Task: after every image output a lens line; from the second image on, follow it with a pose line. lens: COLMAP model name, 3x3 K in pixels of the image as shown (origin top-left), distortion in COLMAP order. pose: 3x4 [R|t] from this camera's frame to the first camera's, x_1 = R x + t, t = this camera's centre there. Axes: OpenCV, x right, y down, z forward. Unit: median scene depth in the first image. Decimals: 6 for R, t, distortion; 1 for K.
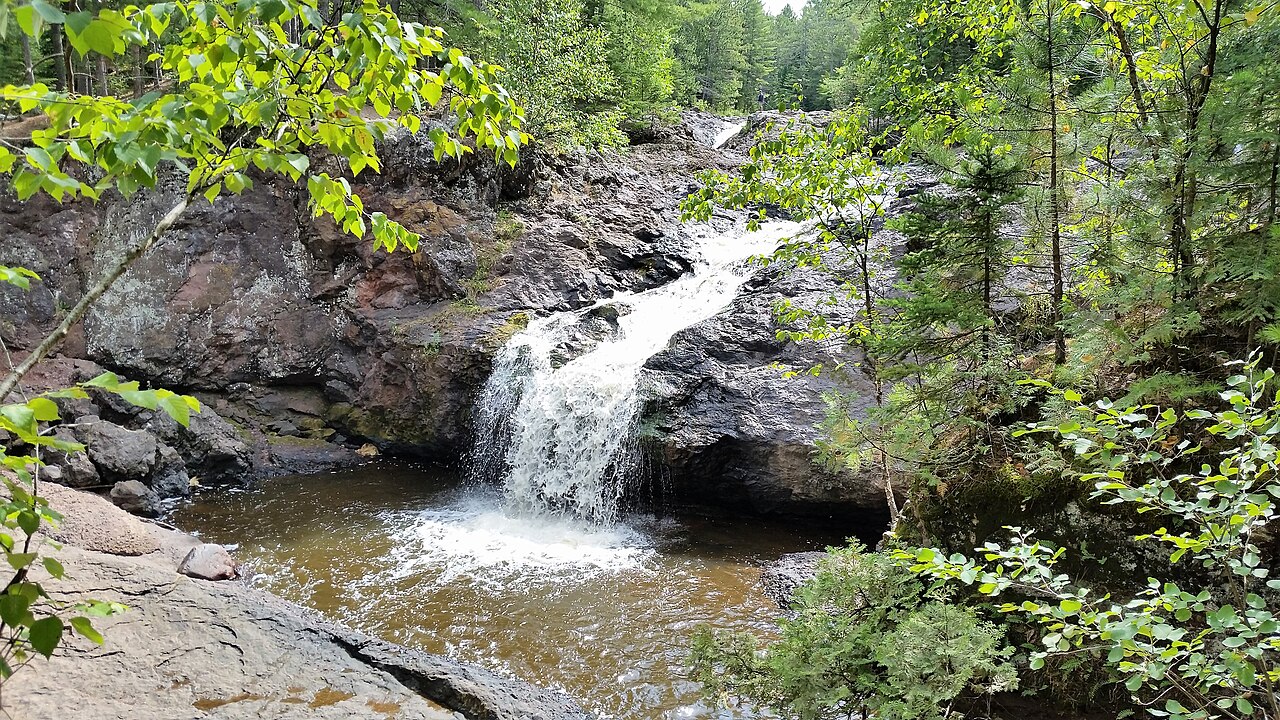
lens RADIAL K [[1058.4, 0, 643.0], [0, 1058.4, 367.9], [0, 0, 1]] dist [0.113914, -0.311001]
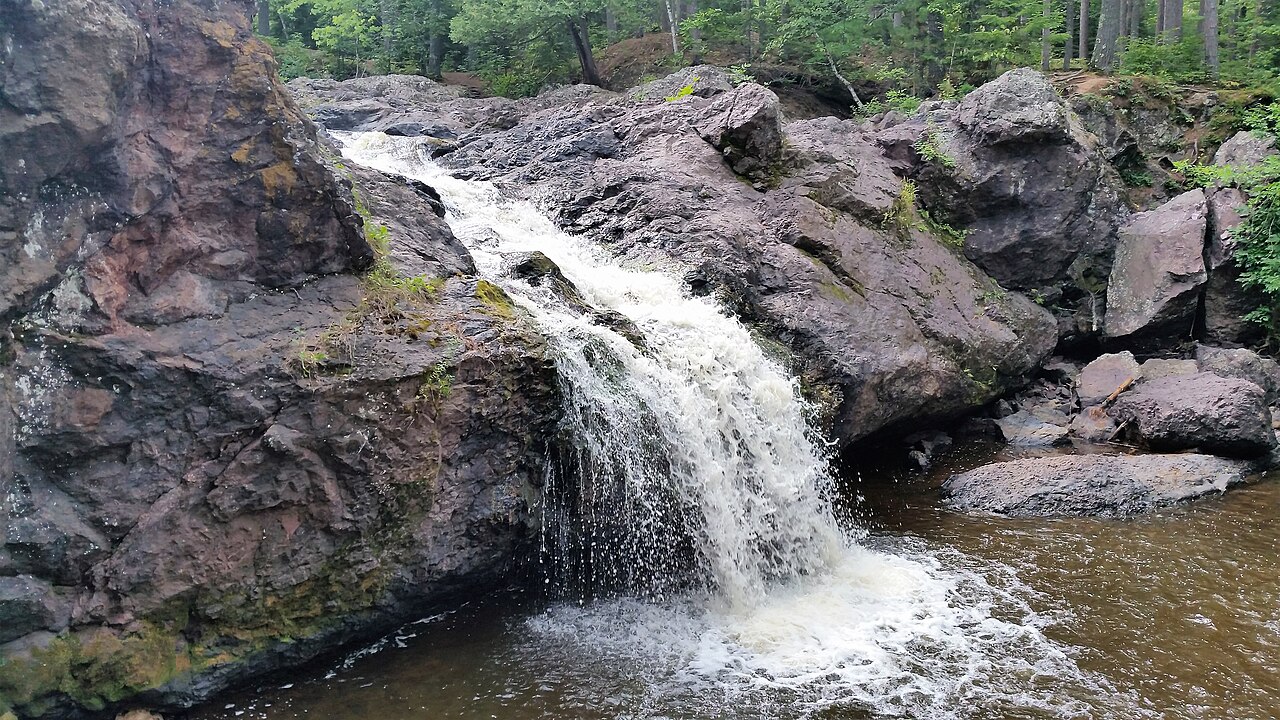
lens RADIAL K [[1058.4, 0, 643.0], [0, 1058.4, 367.9], [0, 0, 1]] dist [0.113914, -0.311001]
pose [[0.246317, -0.171769, 0.953847, -0.561376], [0.185493, 0.974331, 0.127557, -0.058194], [-0.951273, 0.145512, 0.271856, 0.754885]]
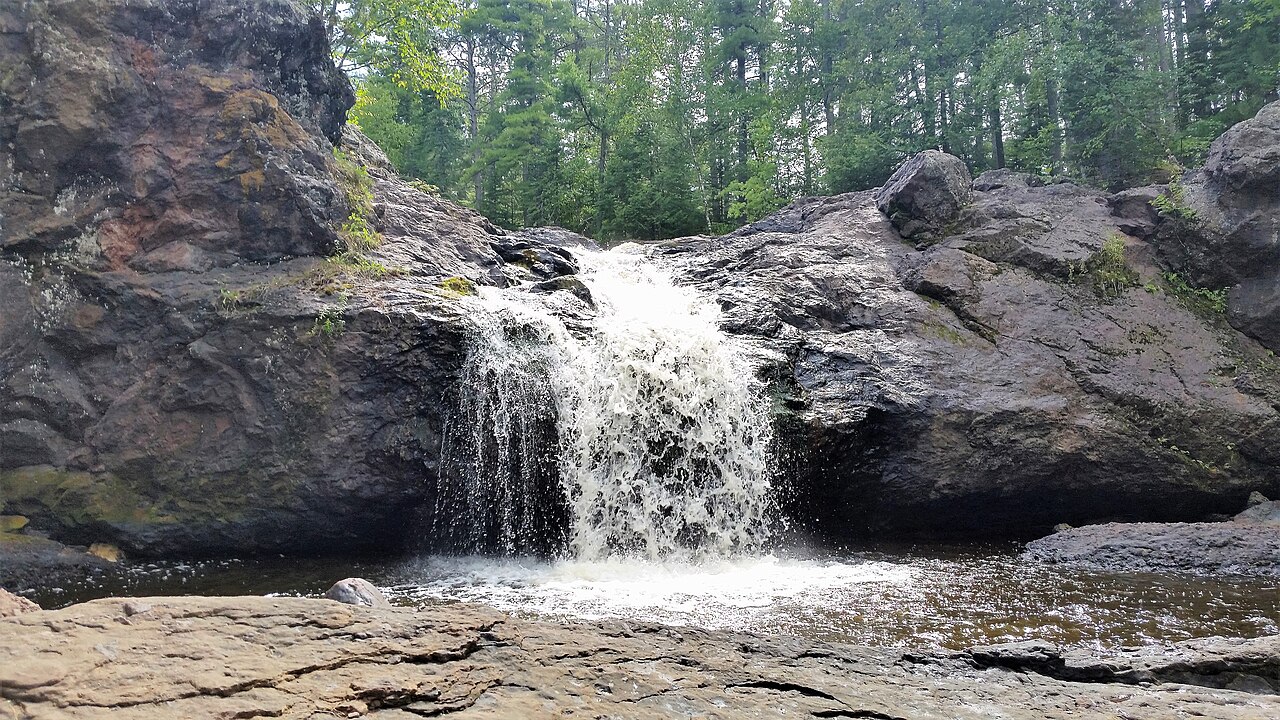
lens RADIAL K [[1058.4, 0, 643.0], [0, 1058.4, 367.9], [0, 0, 1]] dist [0.113914, -0.311001]
pose [[0.759897, 0.029046, 0.649395, -0.411472], [0.127871, 0.972803, -0.193140, 0.127394], [-0.637343, 0.229805, 0.735516, 0.463213]]
